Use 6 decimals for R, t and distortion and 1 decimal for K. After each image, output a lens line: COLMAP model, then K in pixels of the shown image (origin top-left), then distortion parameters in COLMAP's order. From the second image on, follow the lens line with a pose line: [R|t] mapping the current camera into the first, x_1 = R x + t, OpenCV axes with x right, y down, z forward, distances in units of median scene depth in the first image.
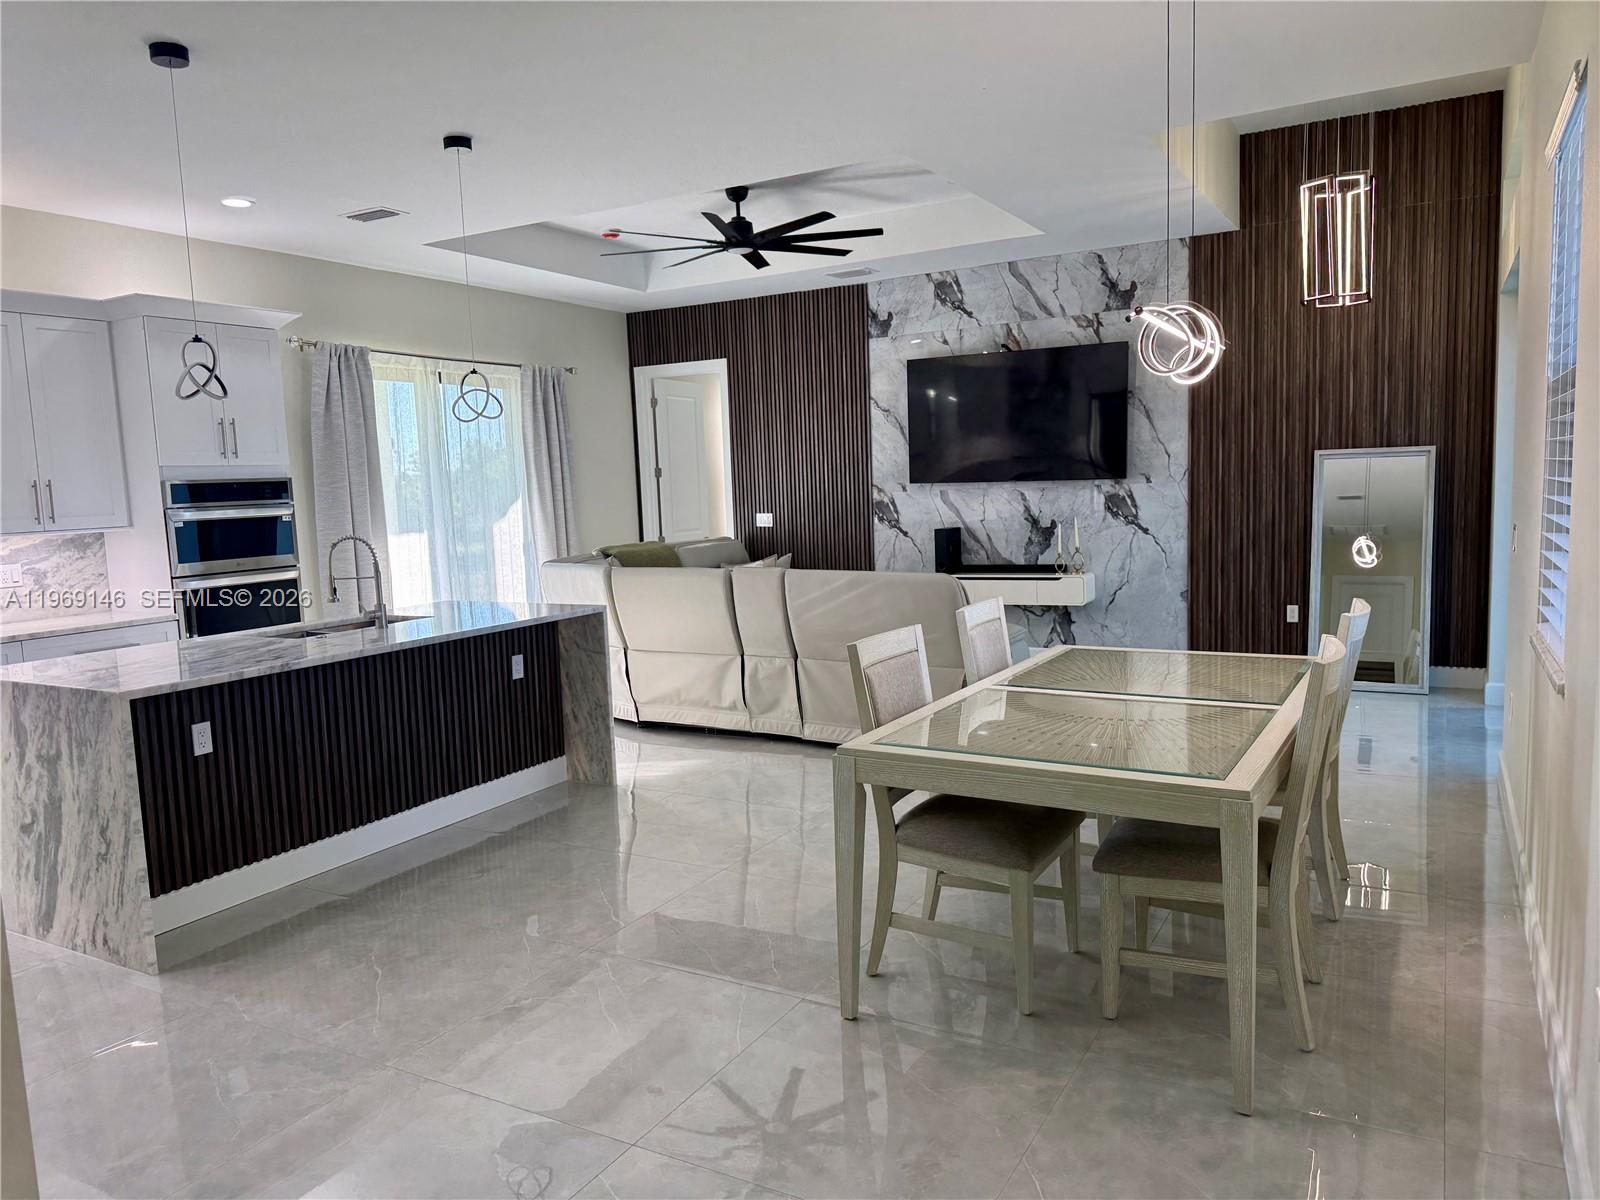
lens RADIAL K [[1124.0, 0, 789.4], [0, 1124.0, 601.6], [0, 0, 1]] dist [0.057436, -0.010719]
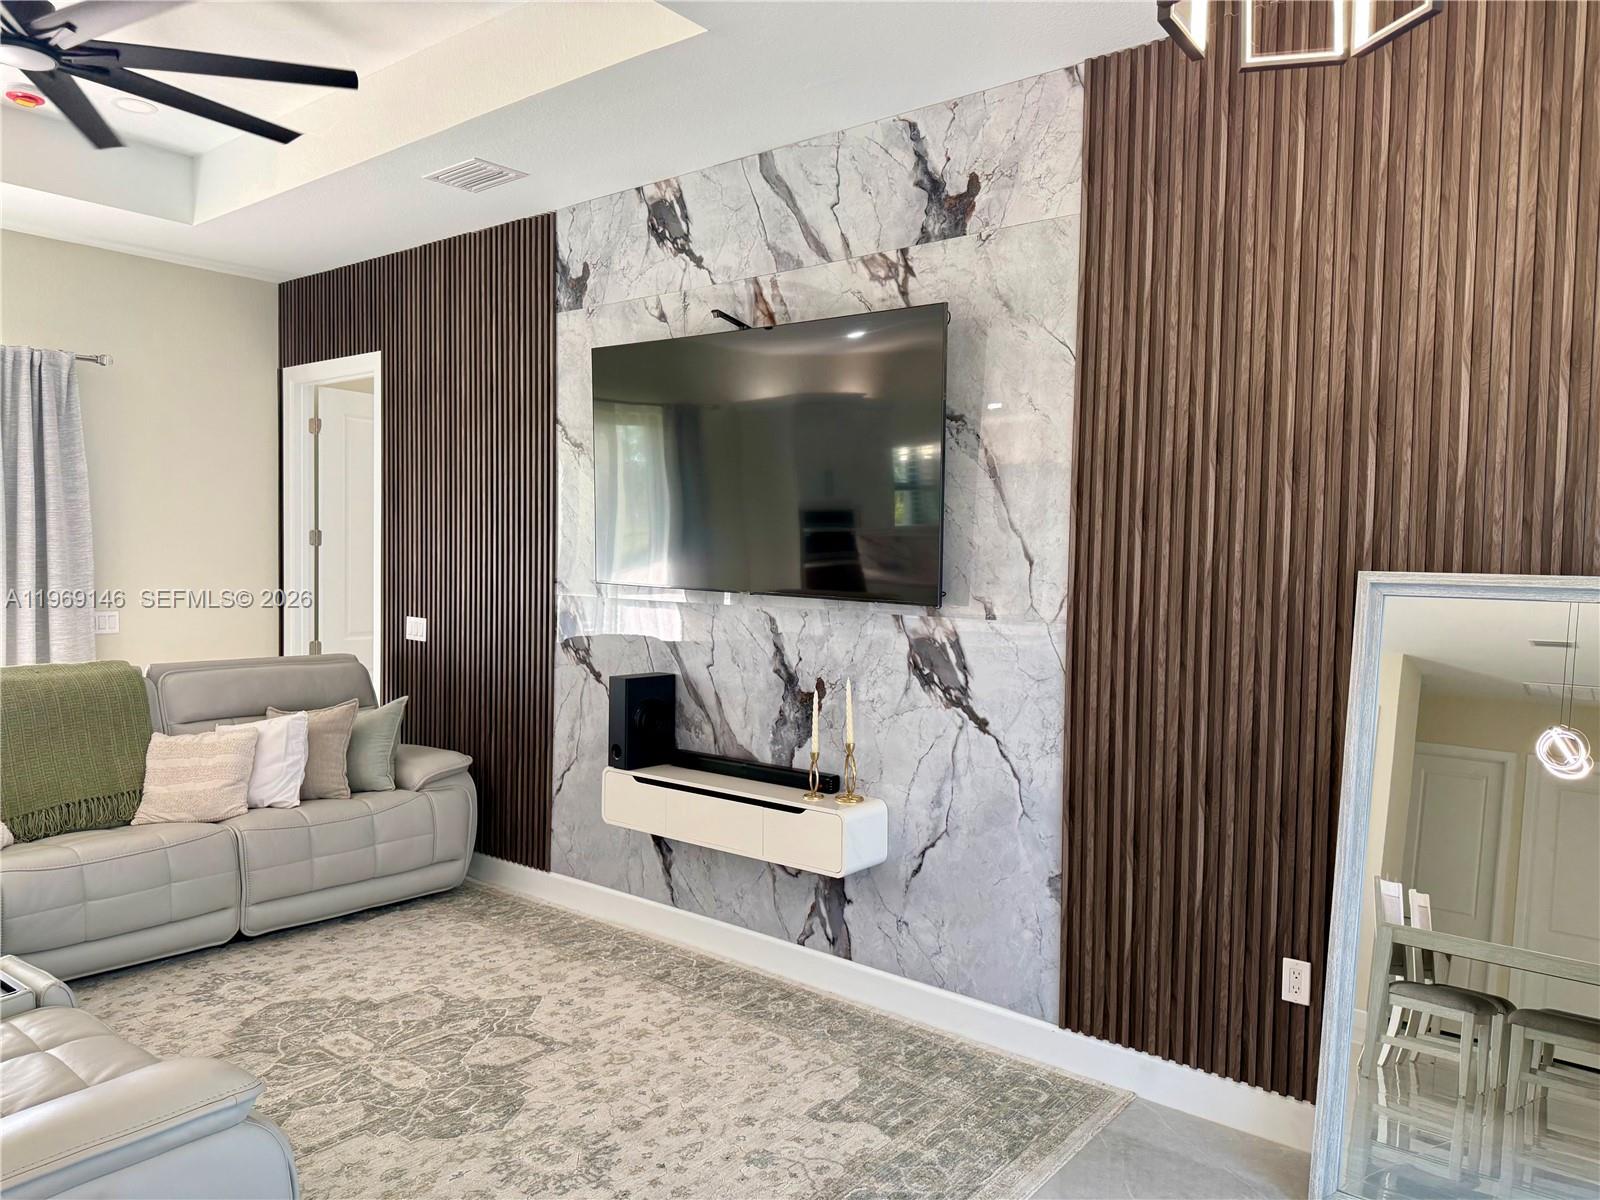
lens RADIAL K [[1124.0, 0, 808.2], [0, 1124.0, 591.7], [0, 0, 1]] dist [0.057436, -0.010719]
pose [[0.986262, 0.058767, -0.154383, 0.305832], [-0.069342, 0.995536, -0.064026, -0.079922], [0.149931, 0.073852, 0.985934, 0.535399]]
